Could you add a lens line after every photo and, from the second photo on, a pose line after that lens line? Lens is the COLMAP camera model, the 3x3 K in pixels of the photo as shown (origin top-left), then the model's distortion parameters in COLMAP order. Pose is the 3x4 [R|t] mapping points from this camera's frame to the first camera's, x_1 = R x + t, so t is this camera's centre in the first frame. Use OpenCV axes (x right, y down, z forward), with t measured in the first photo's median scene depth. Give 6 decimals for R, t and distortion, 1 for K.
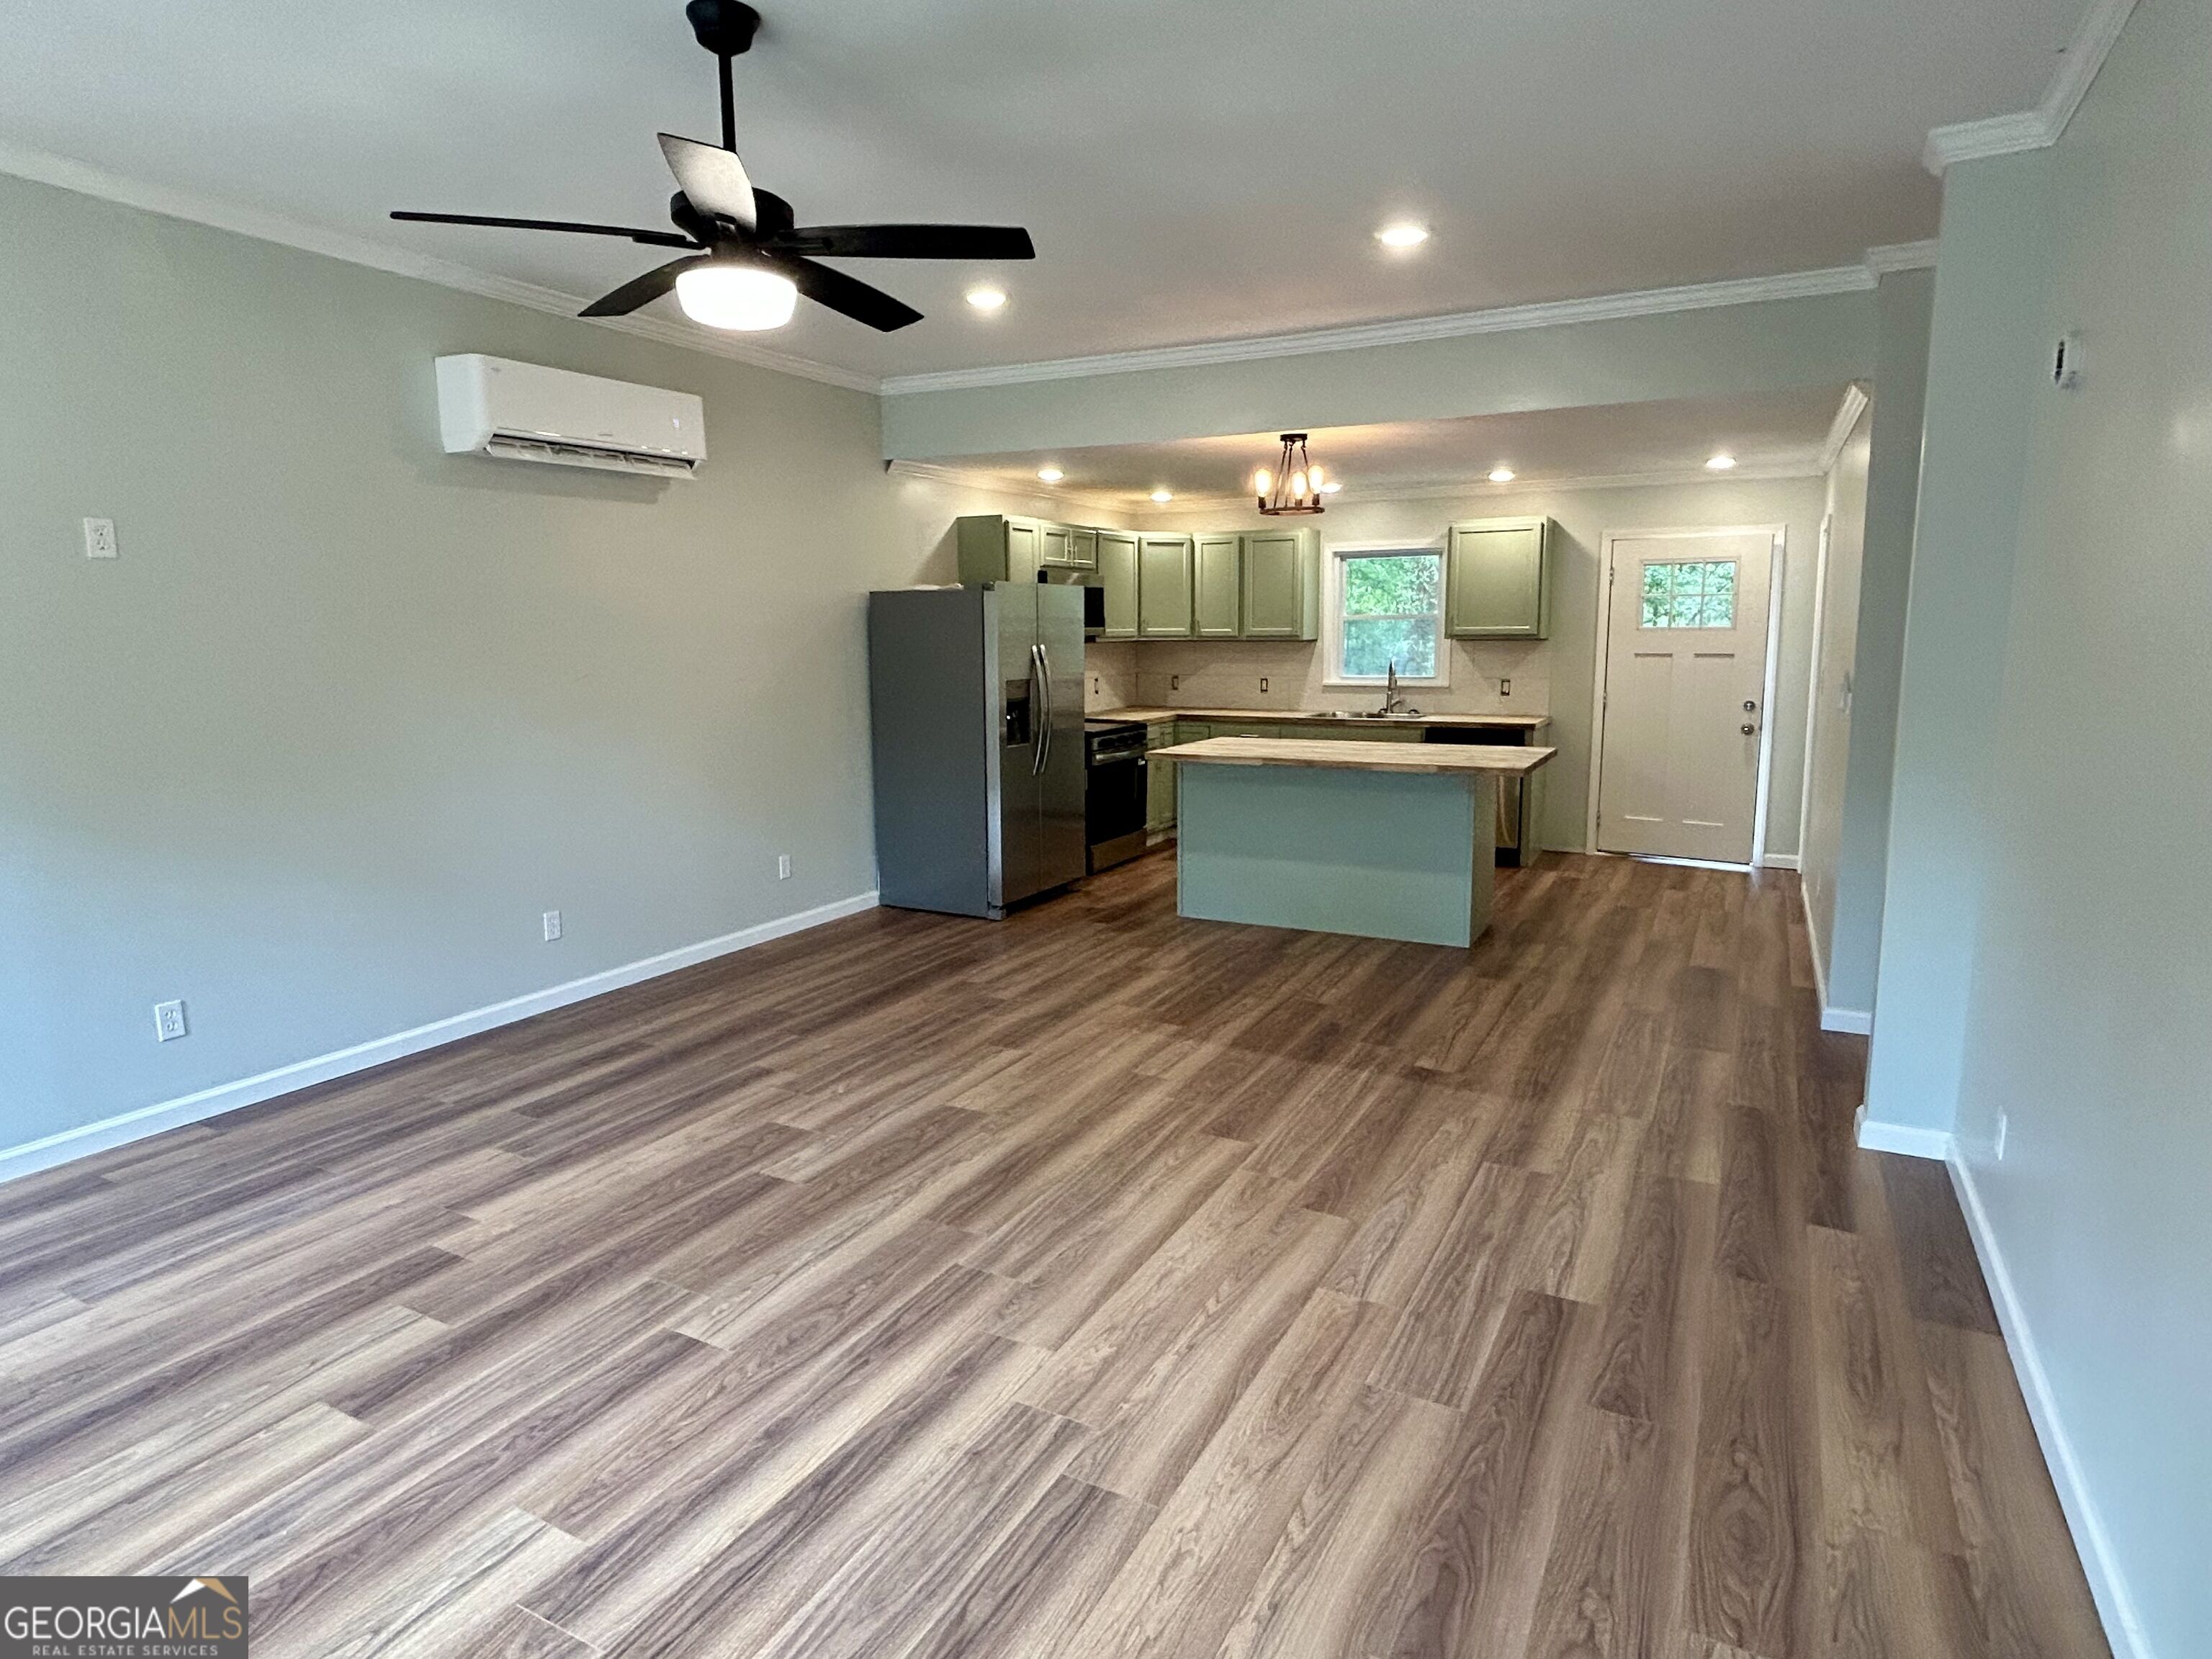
lens RADIAL K [[1233.4, 0, 1106.0], [0, 1233.4, 829.5], [0, 0, 1]] dist [-0.003248, -0.000716]
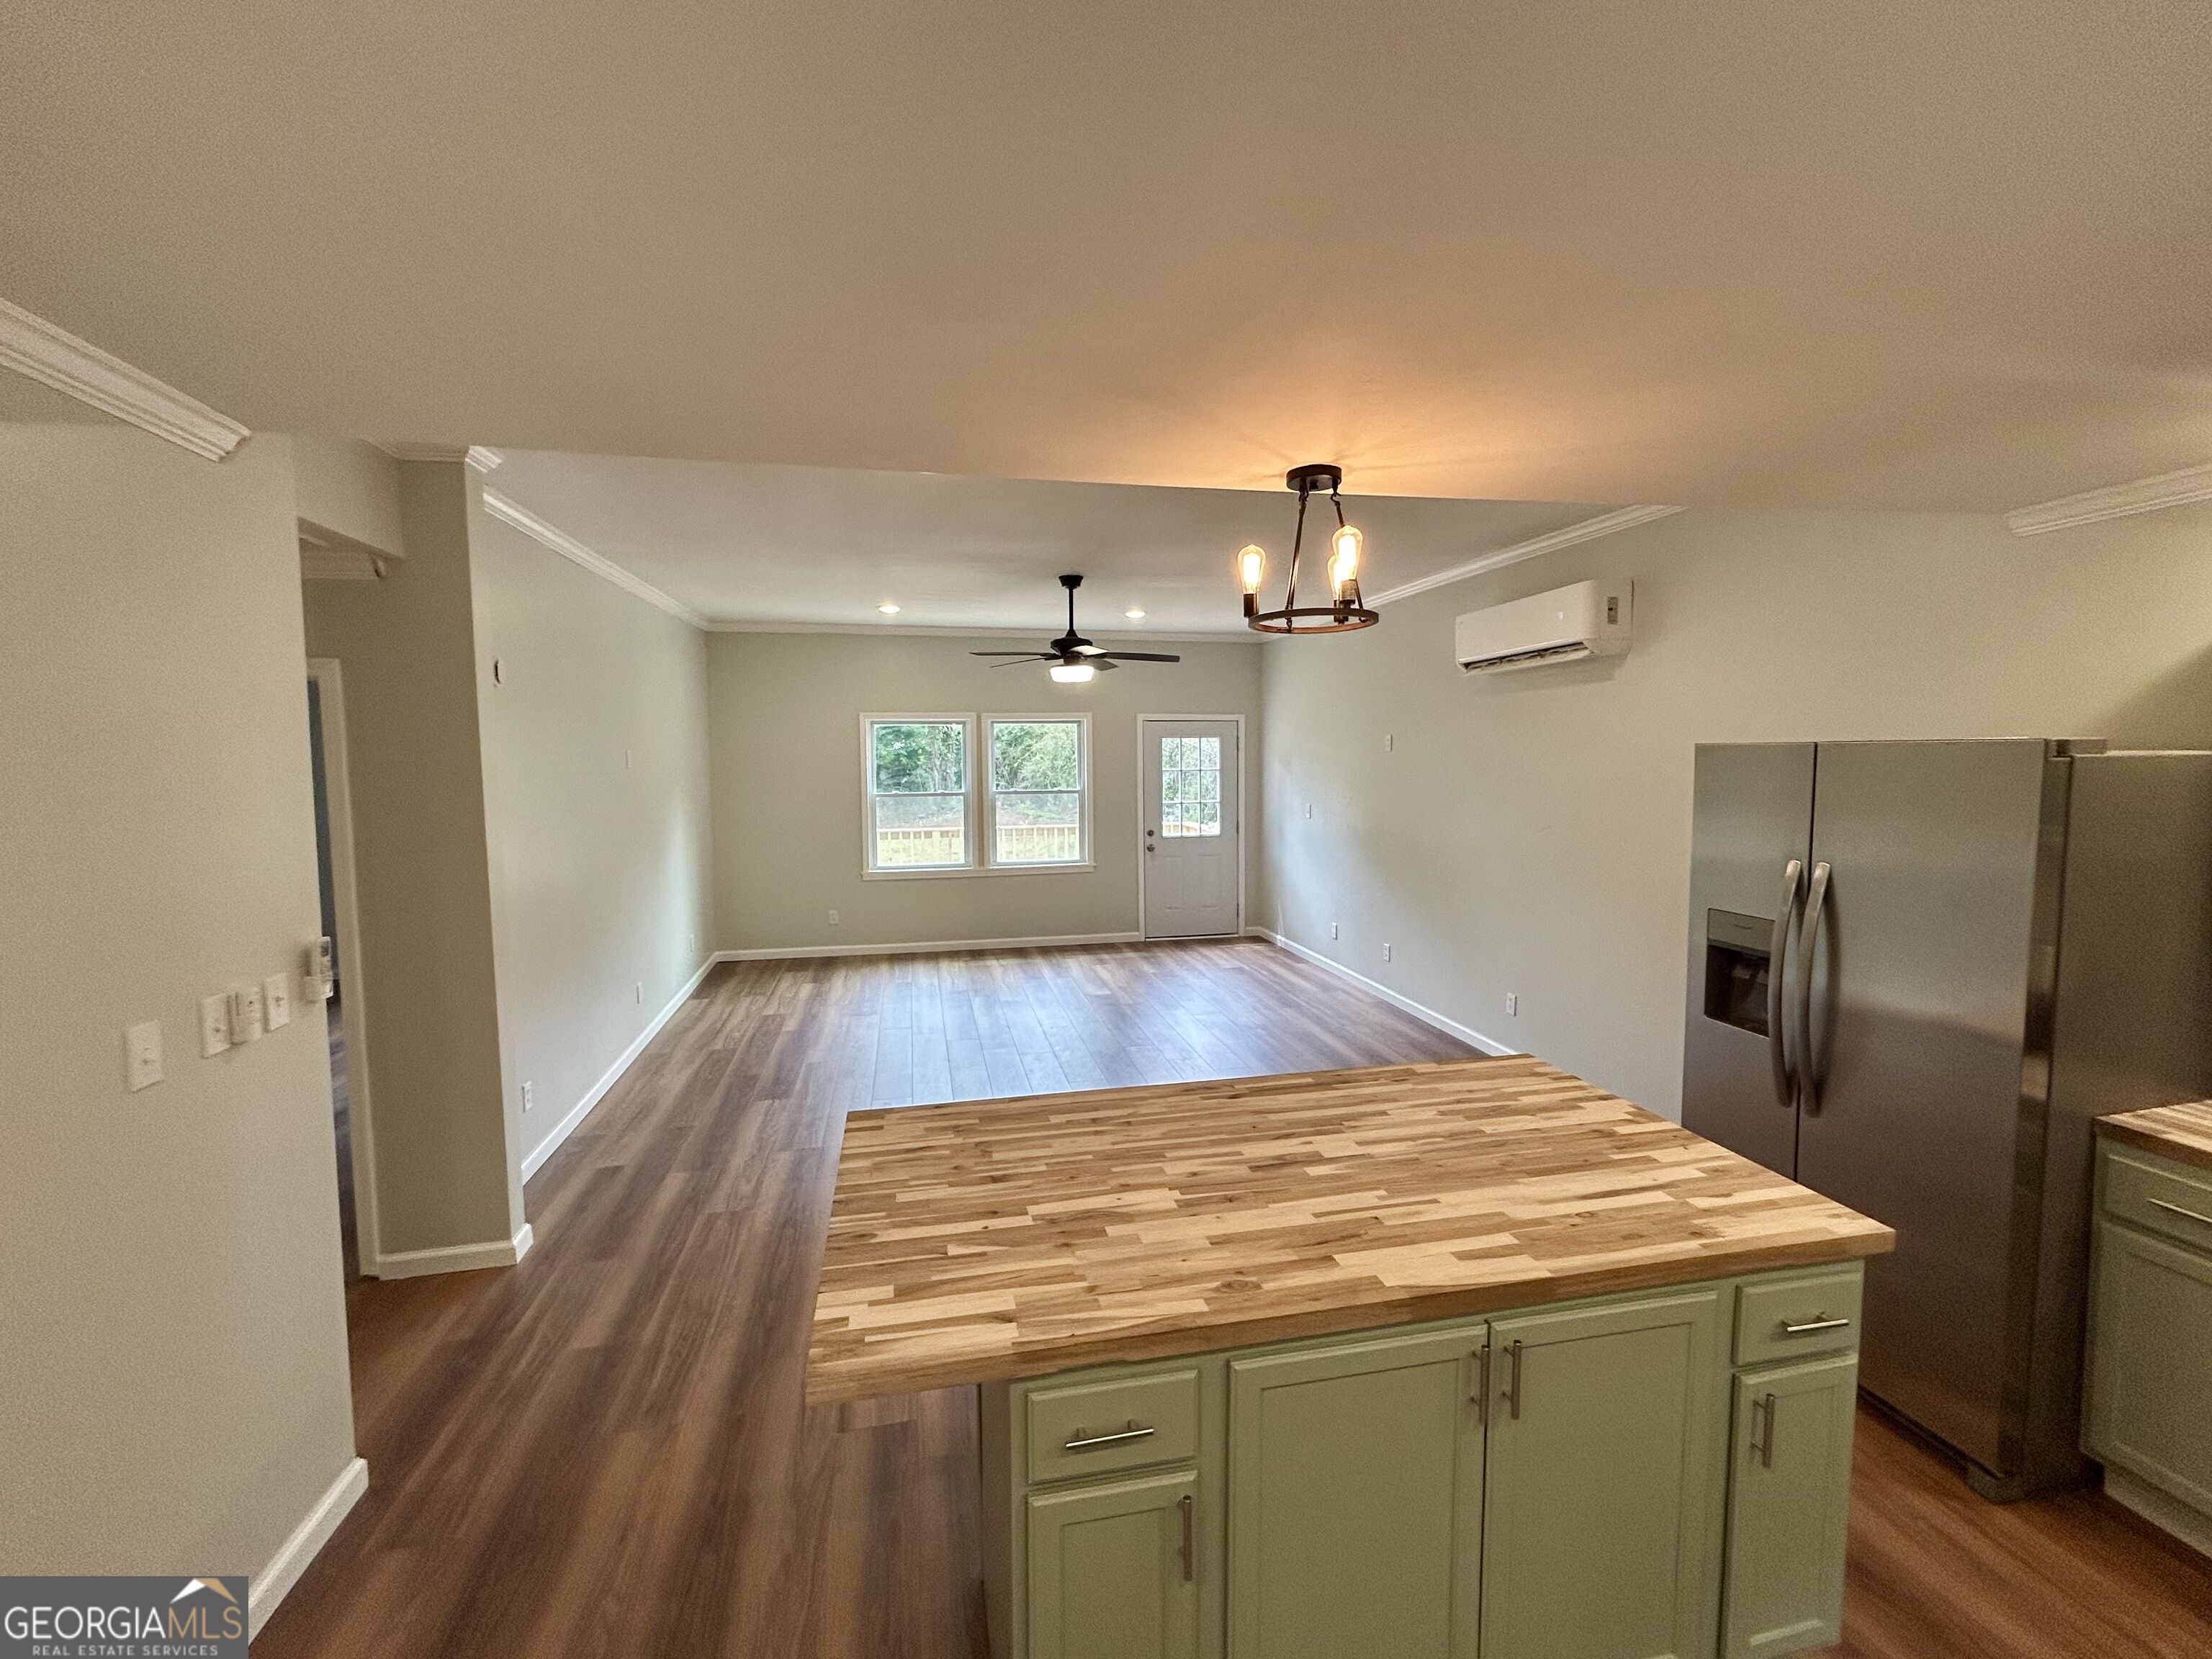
lens RADIAL K [[938.6, 0, 1109.0], [0, 938.6, 828.1], [0, 0, 1]] dist [0.003615, -0.000041]
pose [[-0.764336, 0.065523, -0.641481, 0.908559], [-0.088861, 0.974629, 0.205432, -0.476513], [0.638666, 0.214021, -0.739121, 2.406156]]
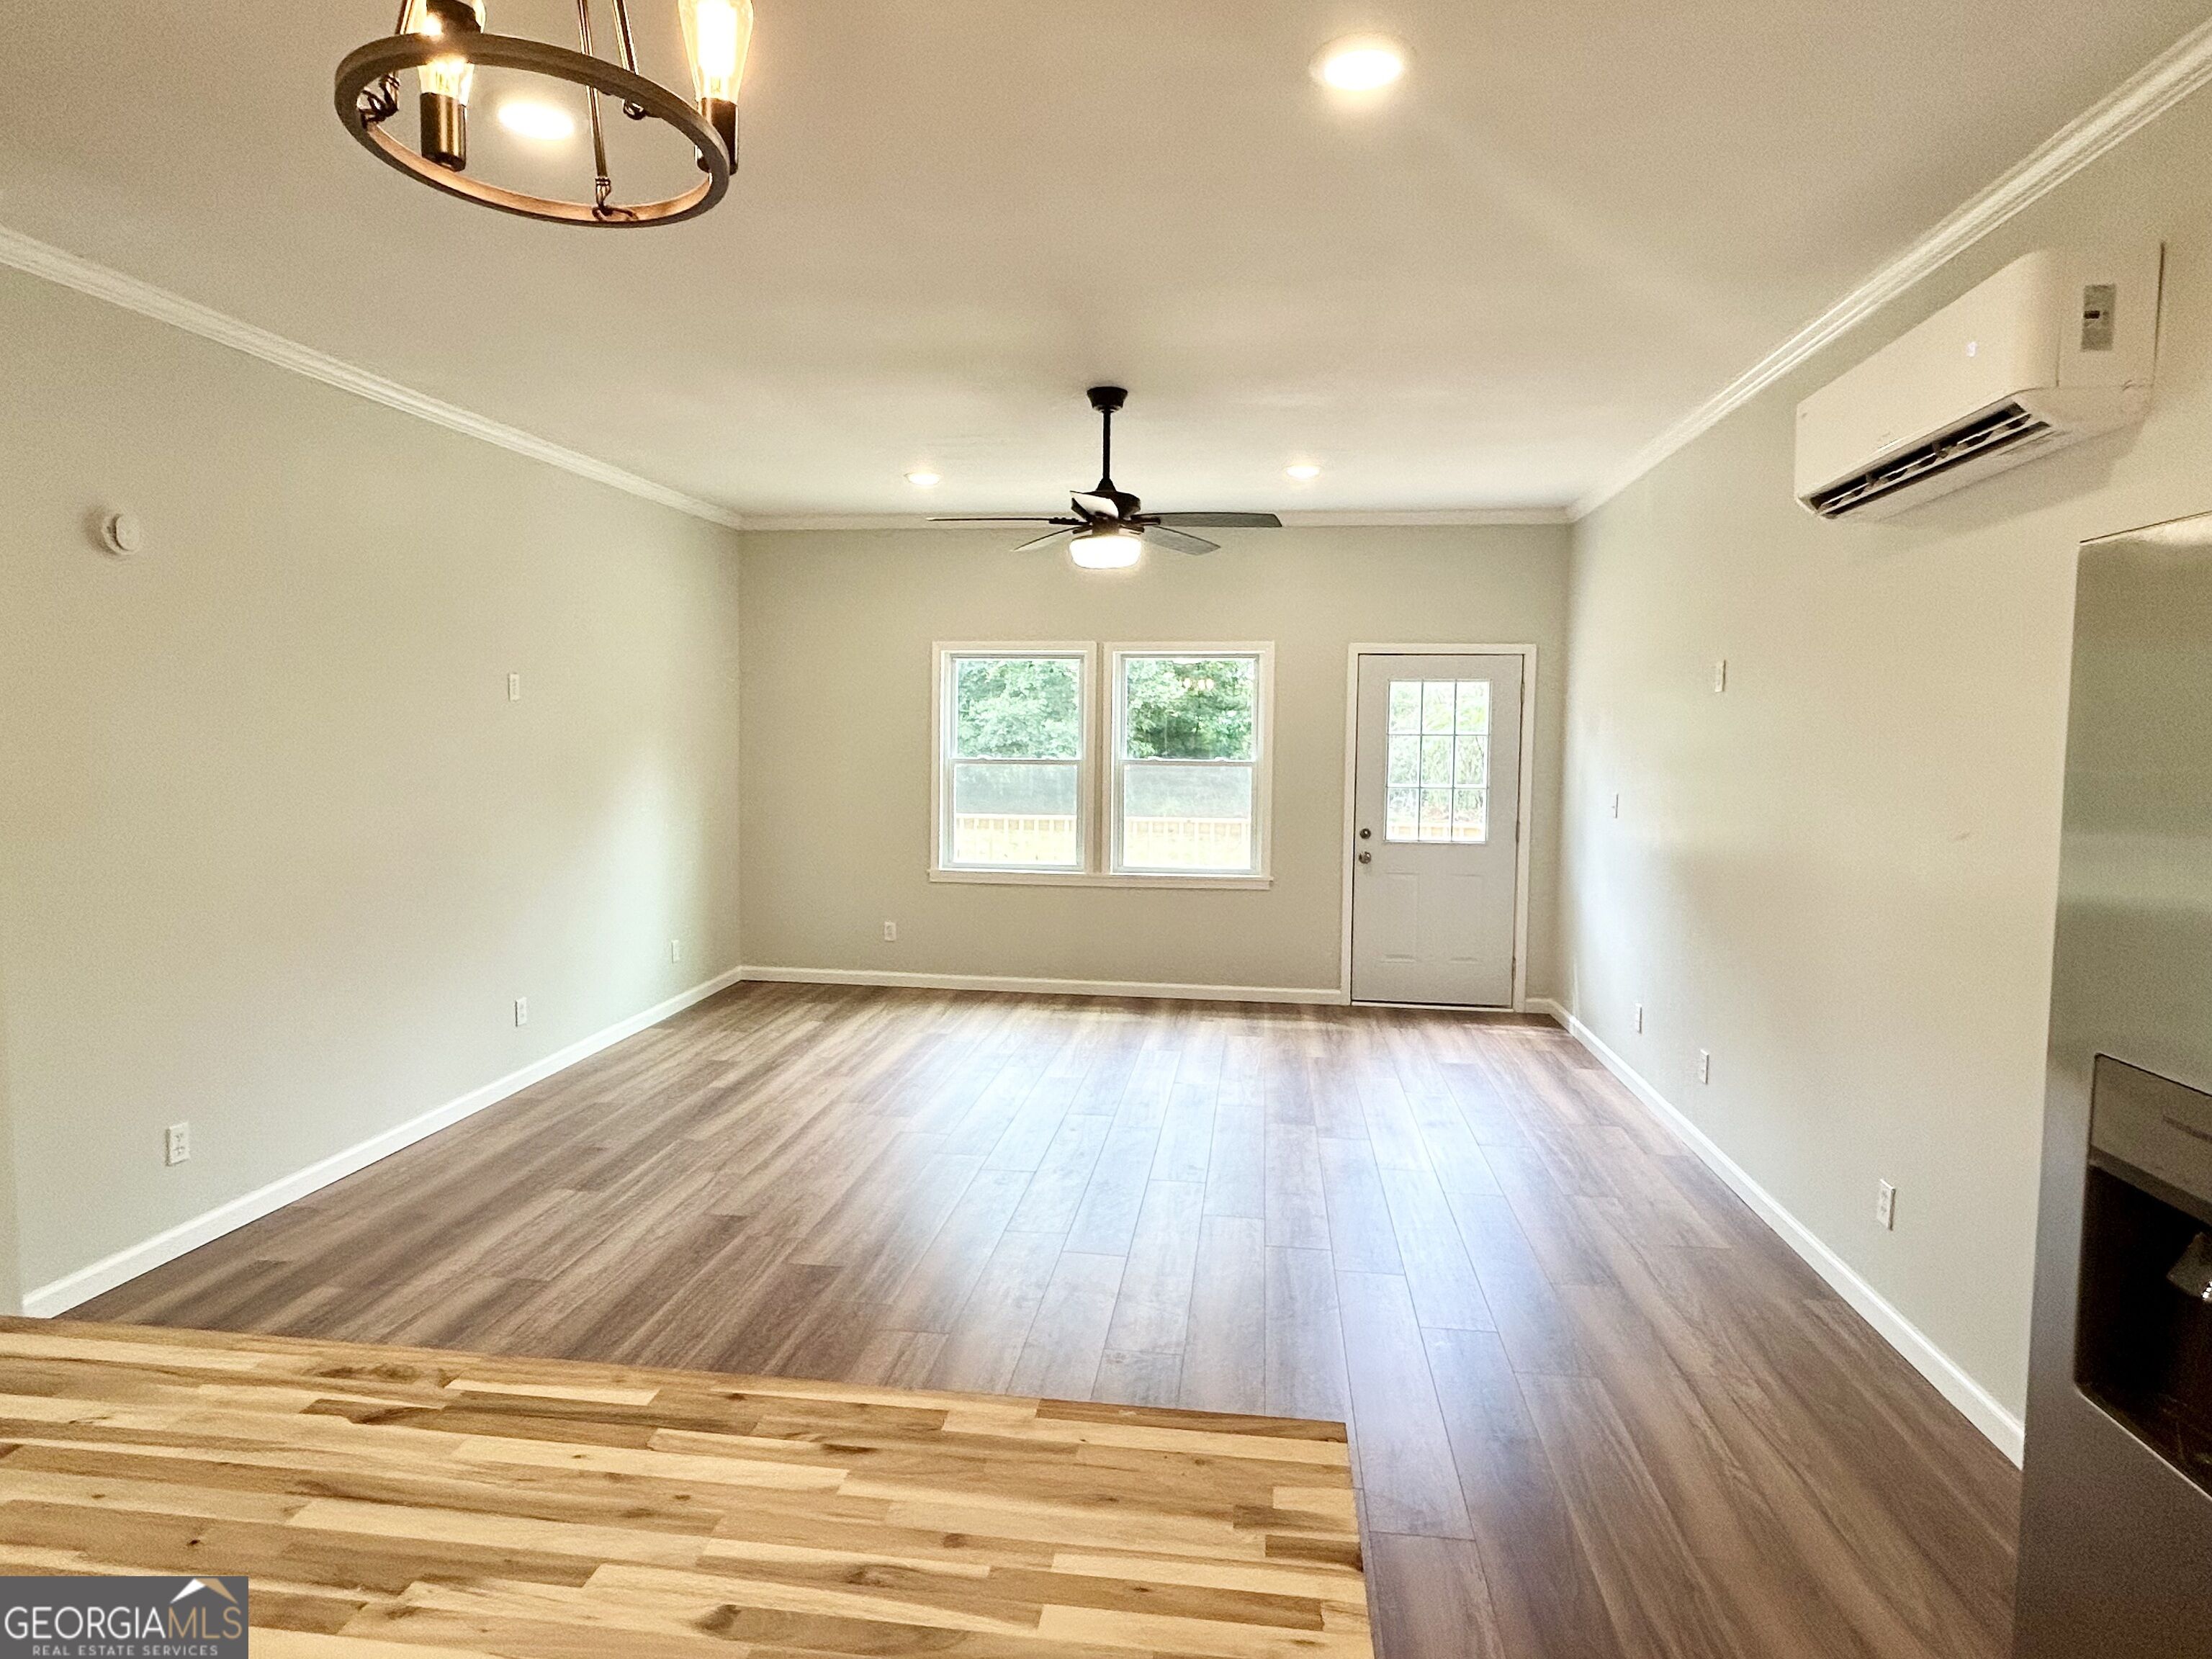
lens RADIAL K [[1233.4, 0, 1106.0], [0, 1233.4, 829.5], [0, 0, 1]] dist [-0.003248, -0.000716]
pose [[-0.936309, 0.023774, -0.350370, 0.267714], [-0.059942, 0.972245, 0.226155, -0.395510], [0.346022, 0.232753, -0.908898, 2.340634]]
